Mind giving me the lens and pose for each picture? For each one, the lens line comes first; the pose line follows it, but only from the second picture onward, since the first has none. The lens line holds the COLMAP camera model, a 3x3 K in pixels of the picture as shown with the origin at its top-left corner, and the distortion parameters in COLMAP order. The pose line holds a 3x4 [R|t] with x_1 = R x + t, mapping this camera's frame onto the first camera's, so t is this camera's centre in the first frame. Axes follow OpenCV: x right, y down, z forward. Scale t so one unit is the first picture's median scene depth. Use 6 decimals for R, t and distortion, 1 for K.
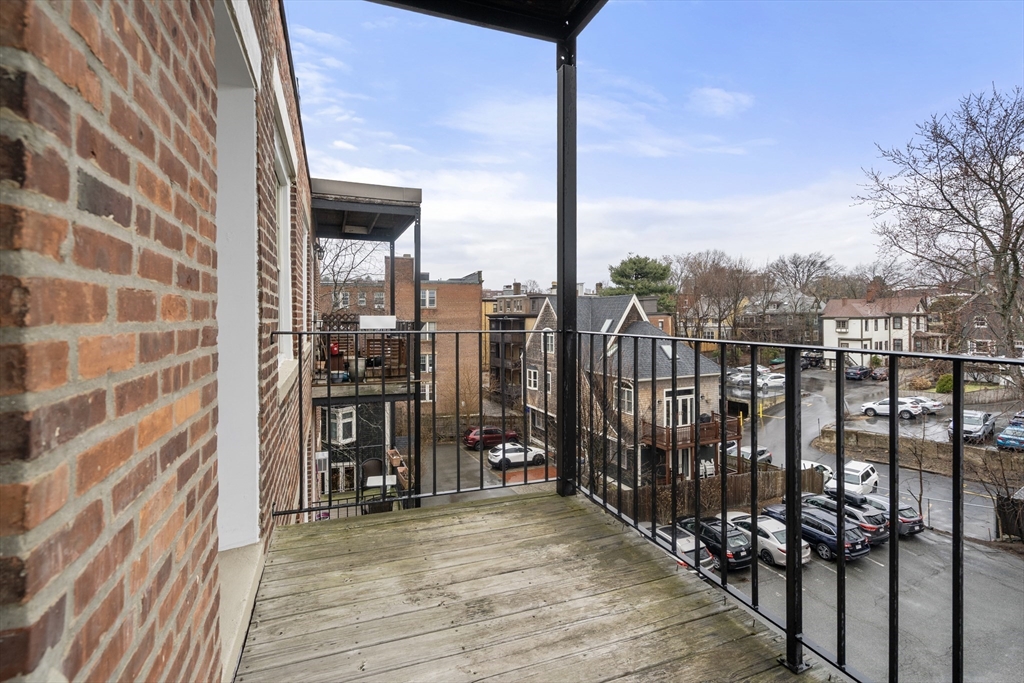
lens RADIAL K [[480.4, 0, 512.1], [0, 480.4, 317.5], [0, 0, 1]] dist [-0.003211, 0.000190]
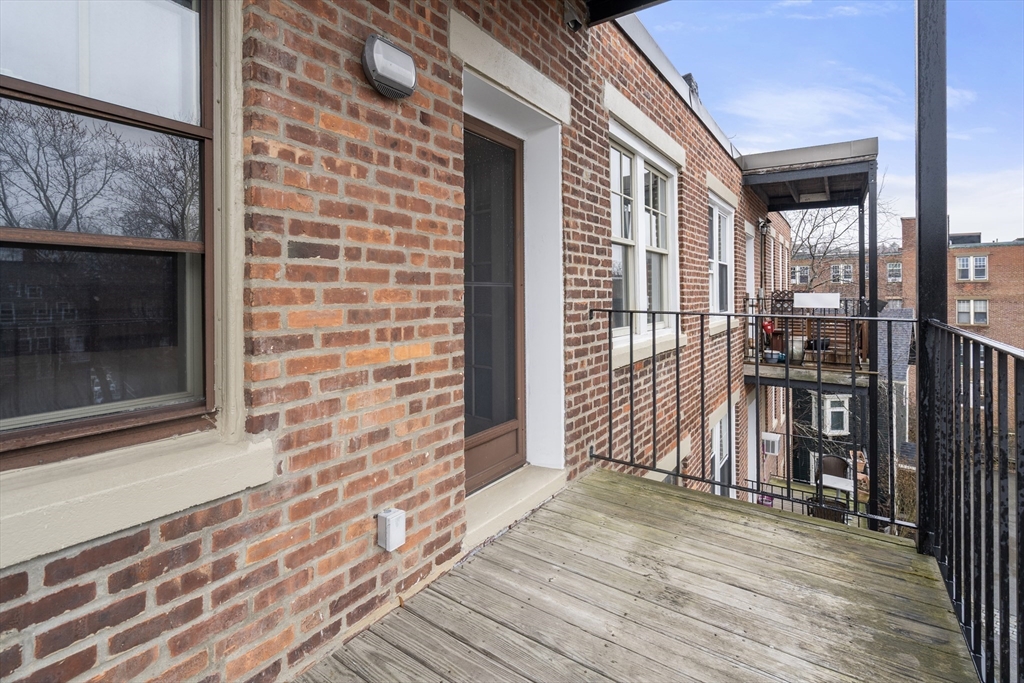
lens RADIAL K [[480.4, 0, 522.9], [0, 480.4, 292.0], [0, 0, 1]] dist [-0.003211, 0.000190]
pose [[0.573457, 0.001181, -0.819235, 0.162980], [-0.002132, 0.999998, -0.000051, -0.005194], [0.819233, 0.001776, 0.573458, 0.053454]]
